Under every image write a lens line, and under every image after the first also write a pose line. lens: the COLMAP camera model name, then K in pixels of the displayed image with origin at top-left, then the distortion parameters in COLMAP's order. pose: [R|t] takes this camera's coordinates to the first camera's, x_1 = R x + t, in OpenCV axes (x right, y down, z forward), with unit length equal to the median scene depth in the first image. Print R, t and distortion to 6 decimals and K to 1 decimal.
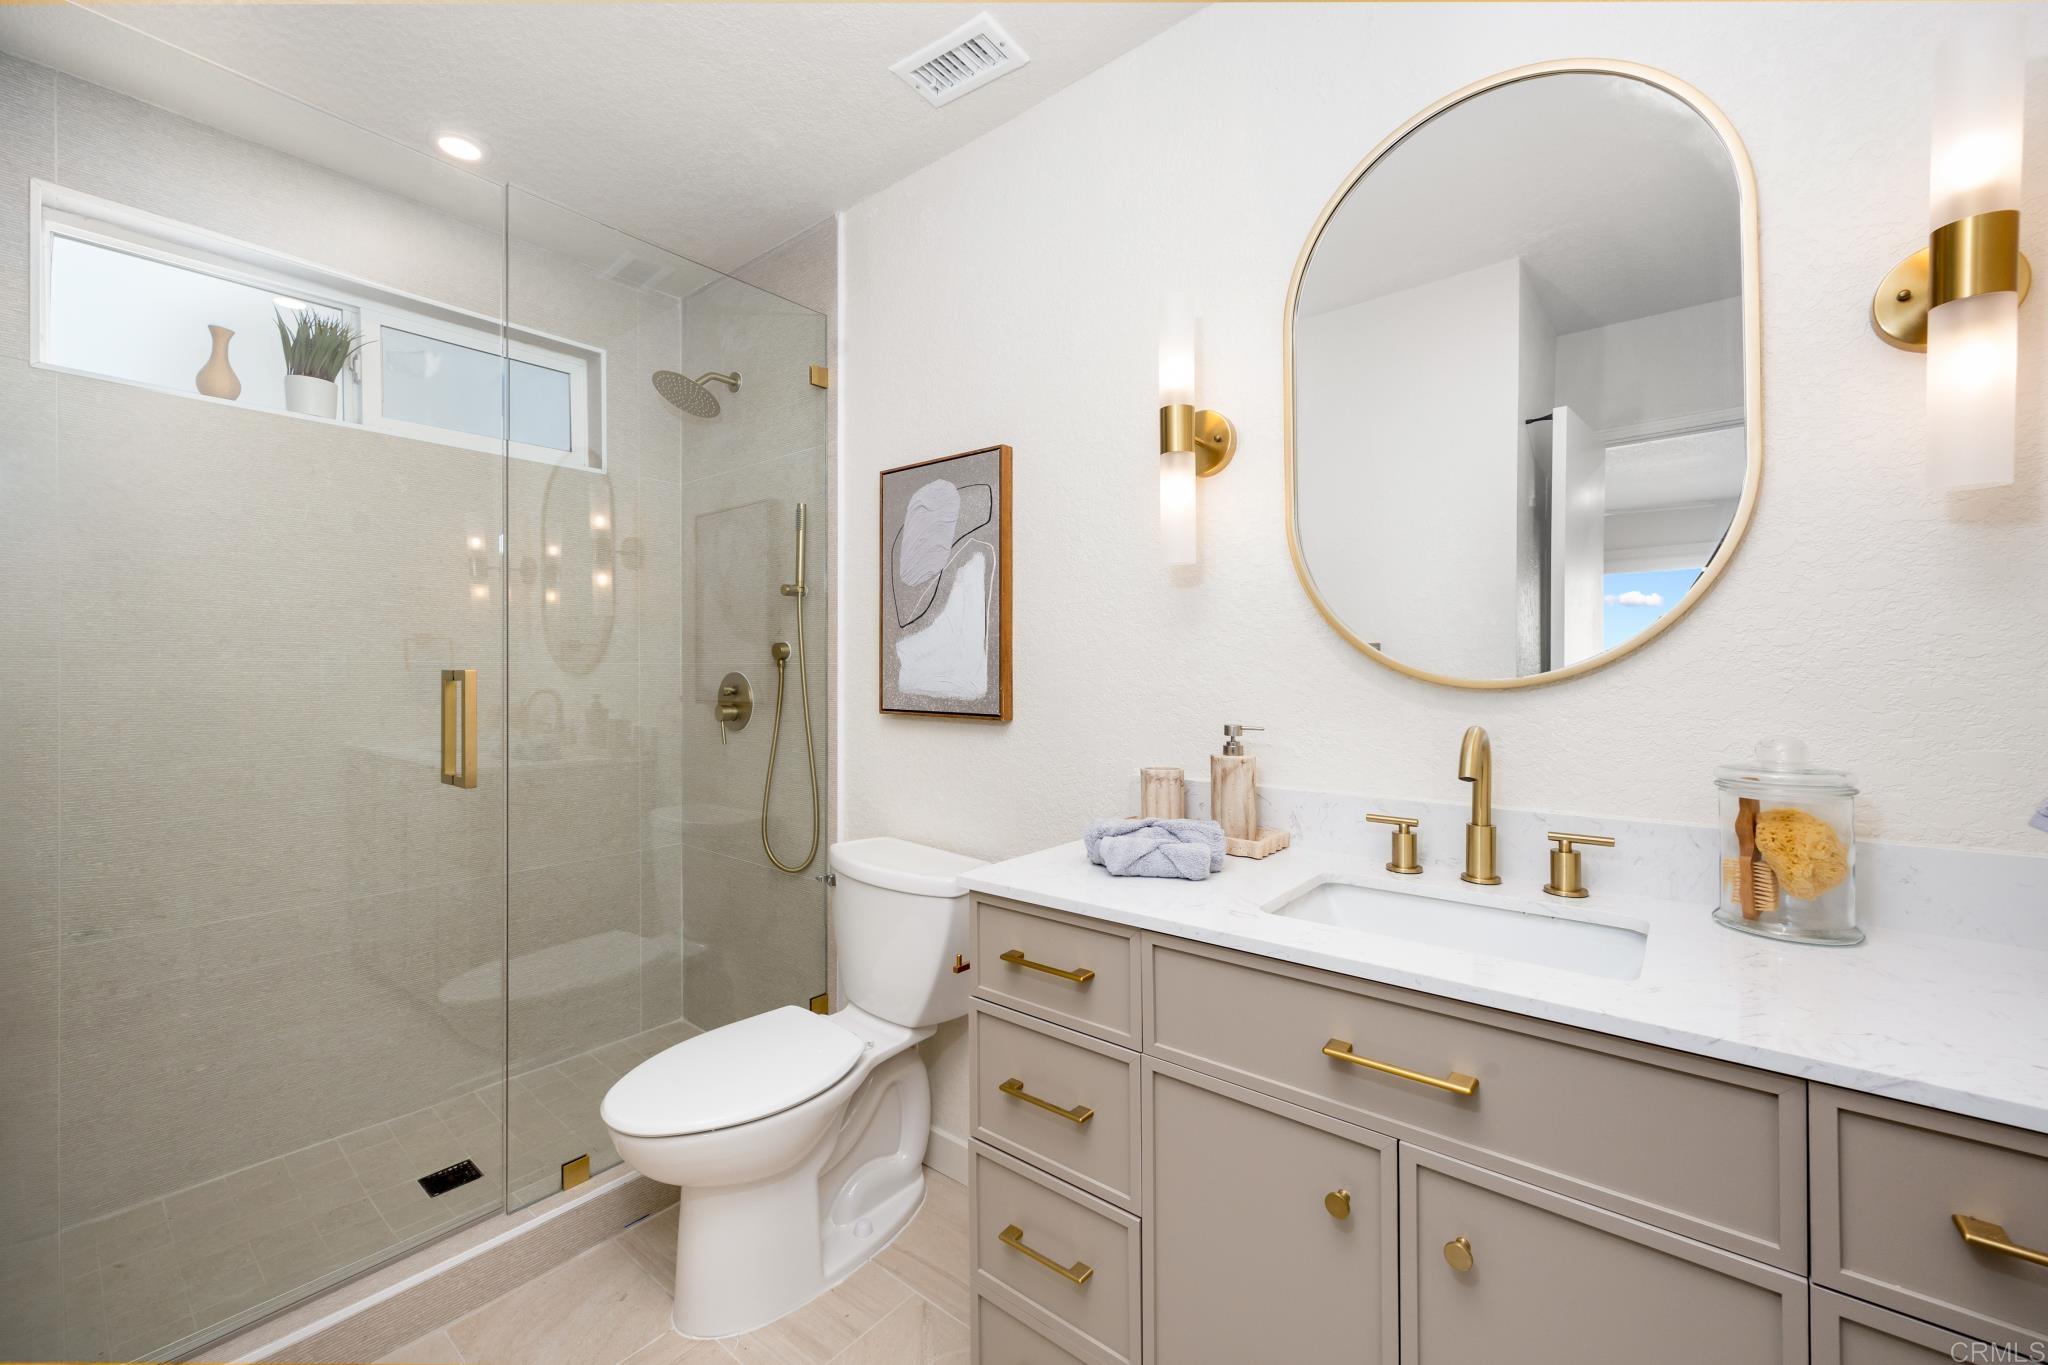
lens RADIAL K [[817.7, 0, 1027.0], [0, 817.7, 667.8], [0, 0, 1]] dist [0.000804, 0.000156]
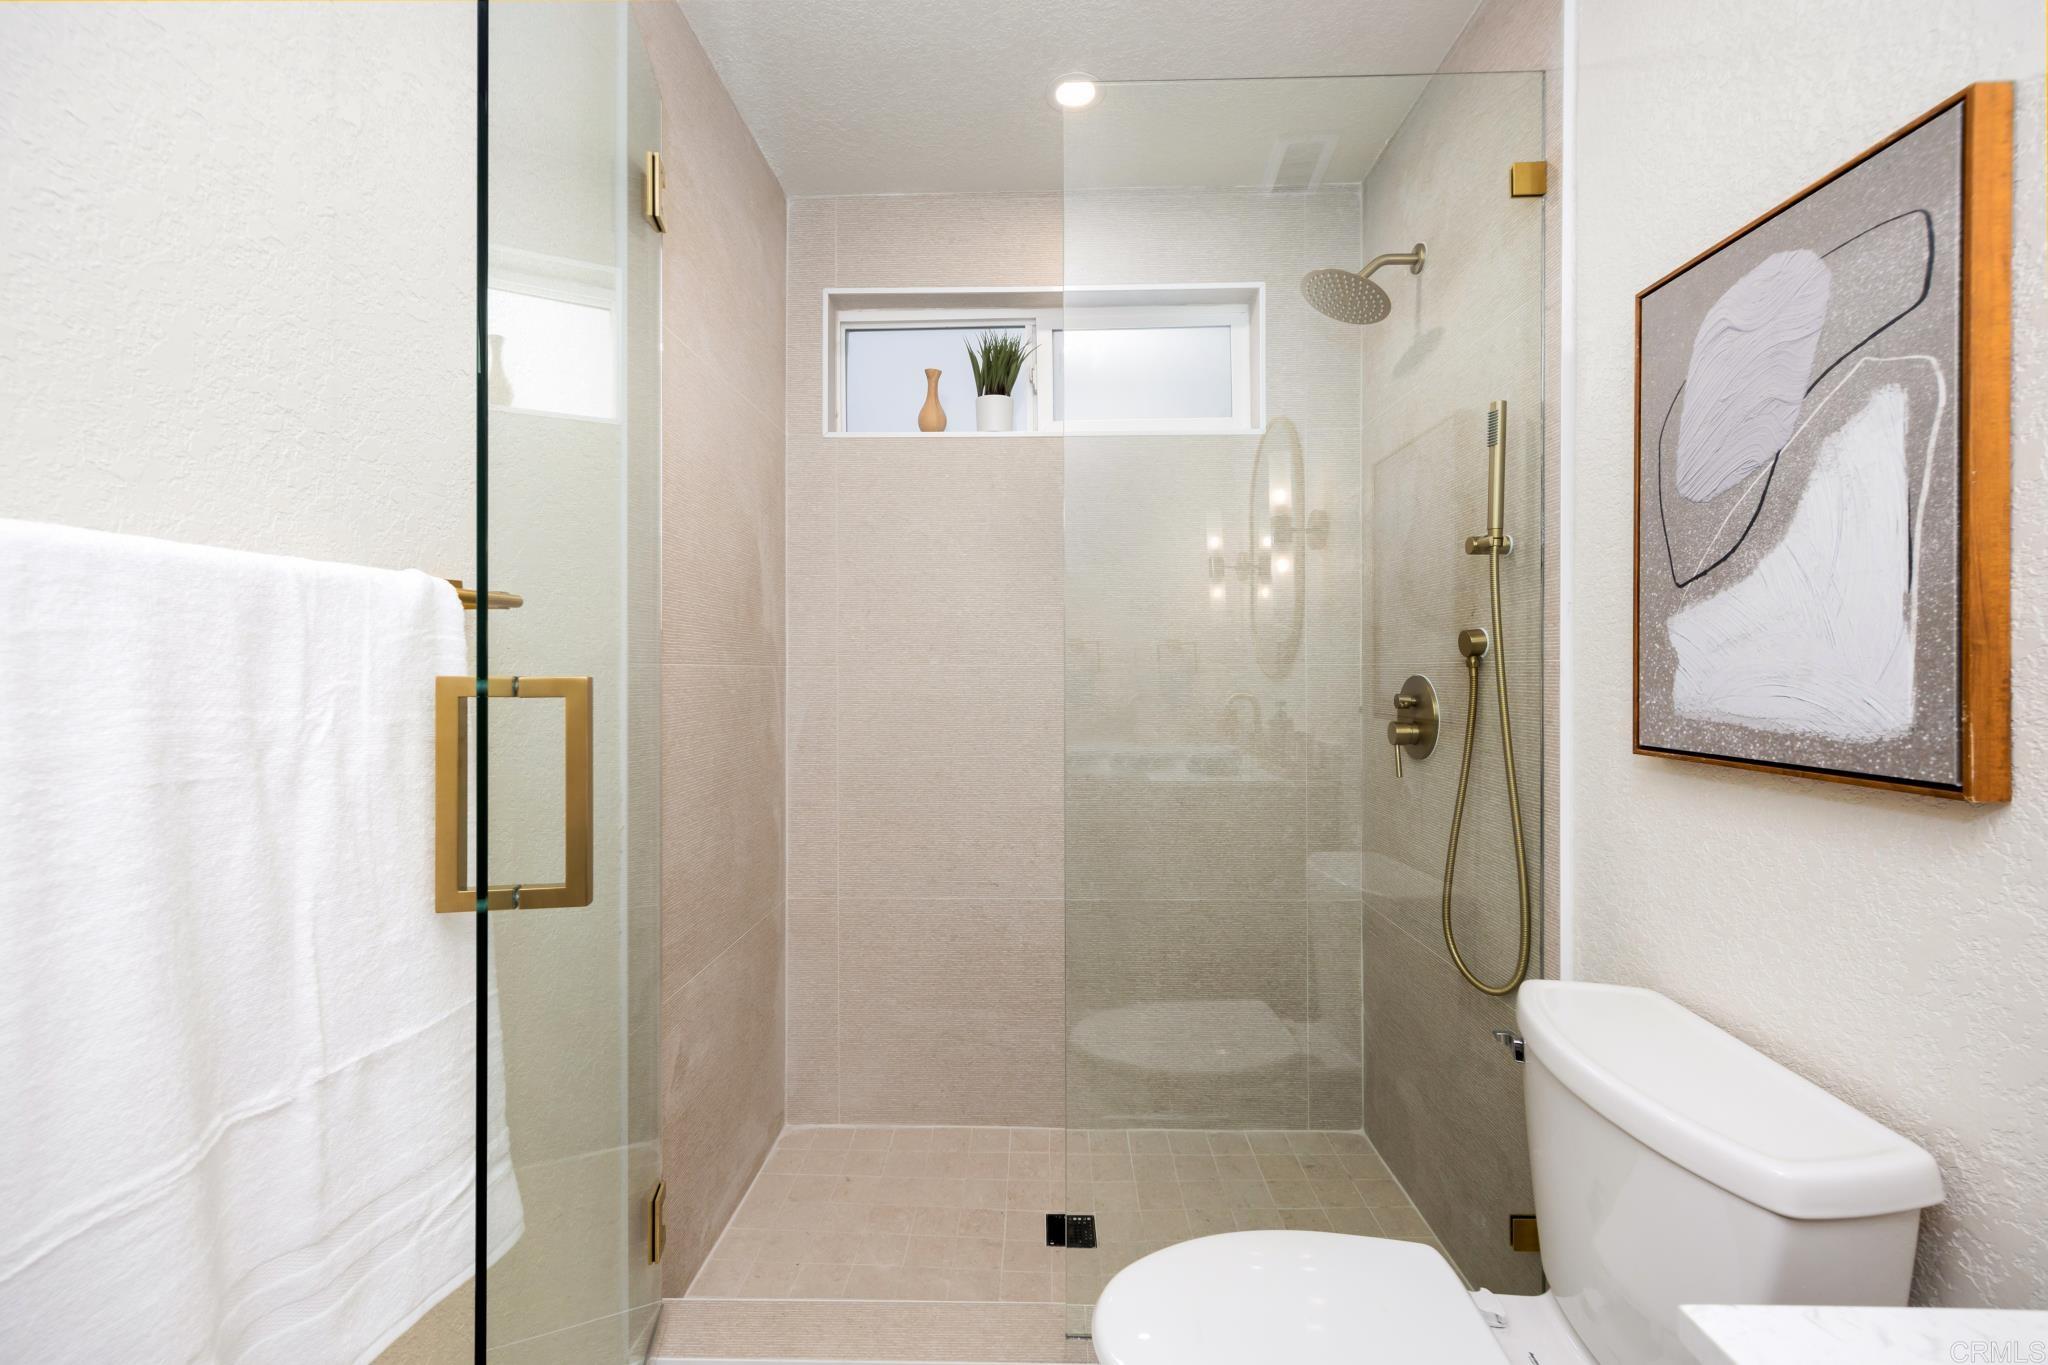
lens RADIAL K [[850.5, 0, 1024.5], [0, 850.5, 678.7], [0, 0, 1]] dist [0.003127, 0.001064]
pose [[0.612404, 0.001605, -0.790543, 0.014086], [0.007235, 0.999945, 0.007635, 0.000298], [0.790512, -0.010395, 0.612359, 0.357586]]
